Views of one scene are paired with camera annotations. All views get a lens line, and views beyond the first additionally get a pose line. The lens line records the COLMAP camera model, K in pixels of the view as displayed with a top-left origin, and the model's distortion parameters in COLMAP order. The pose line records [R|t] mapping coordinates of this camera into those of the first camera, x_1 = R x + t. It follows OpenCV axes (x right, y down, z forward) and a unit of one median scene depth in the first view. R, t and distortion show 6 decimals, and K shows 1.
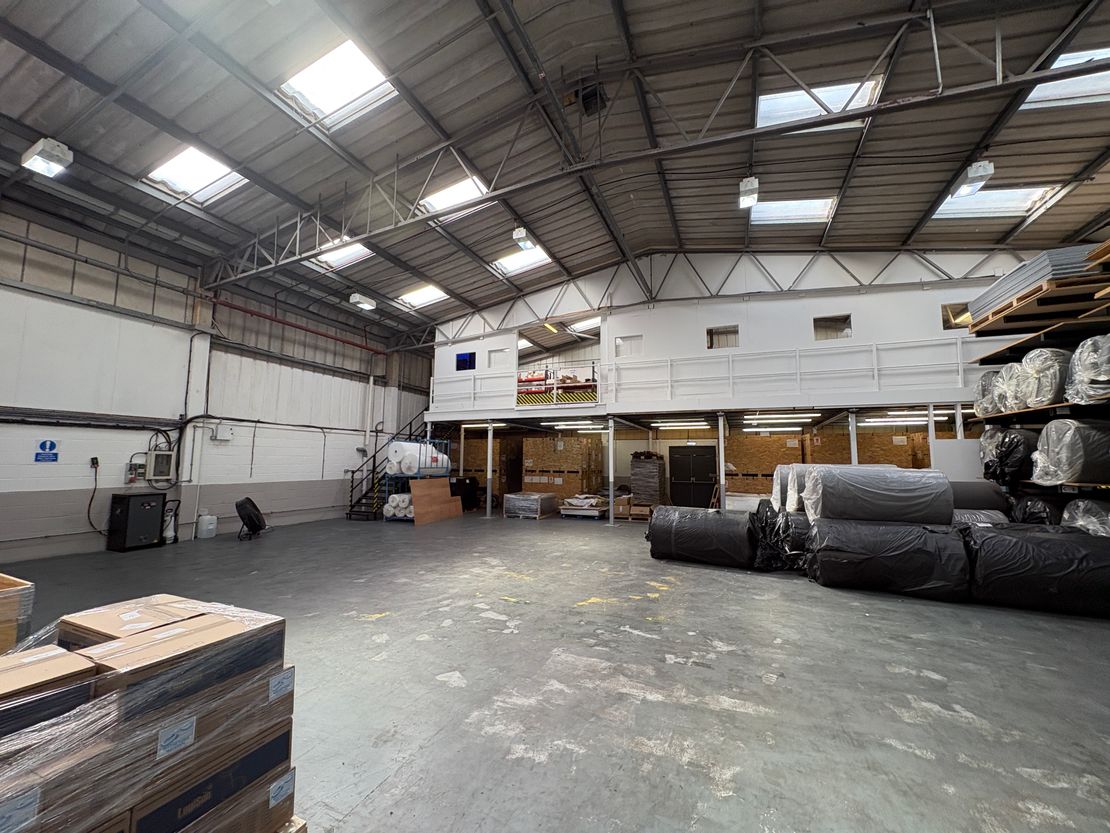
lens RADIAL K [[434.8, 0, 555.0], [0, 434.8, 416.5], [0, 0, 1]] dist [0.010810, -0.000116]
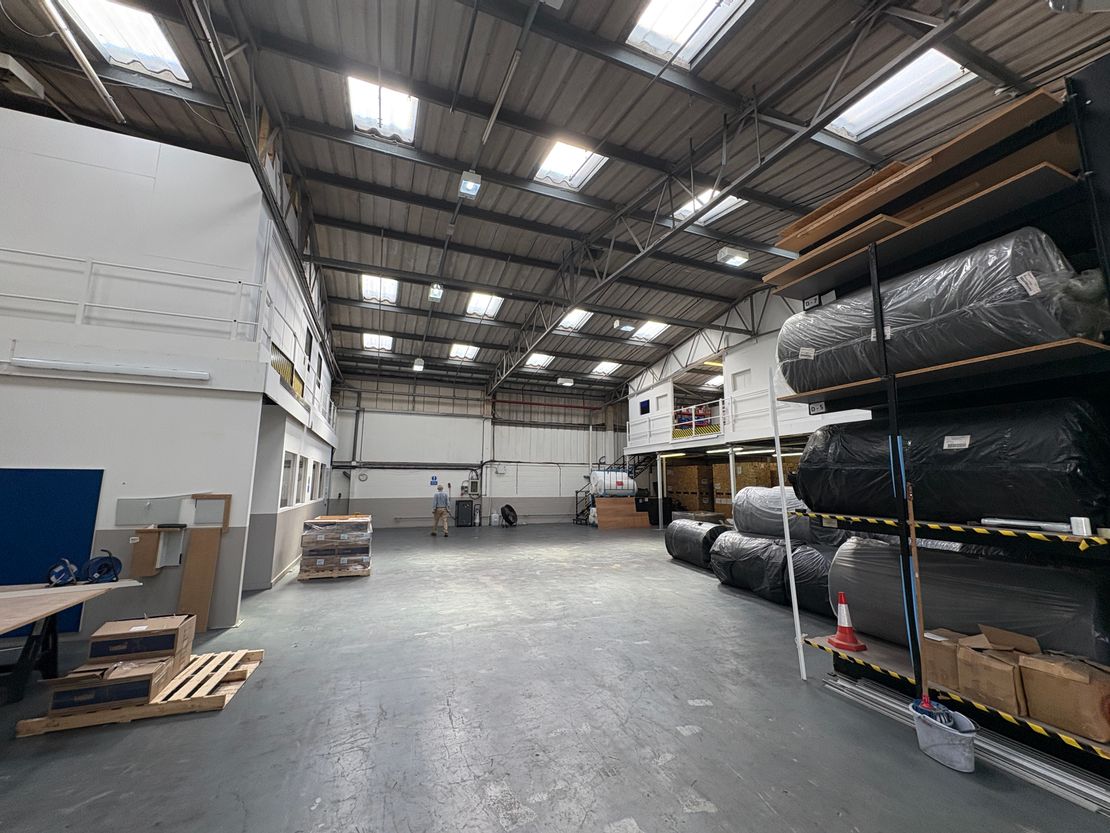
lens RADIAL K [[434.8, 0, 555.0], [0, 434.8, 416.5], [0, 0, 1]] dist [0.010810, -0.000116]
pose [[0.713326, -0.113016, -0.691660, 0.578209], [0.073118, 0.993527, -0.086932, -0.007043], [0.697008, 0.011438, 0.716972, -0.136461]]
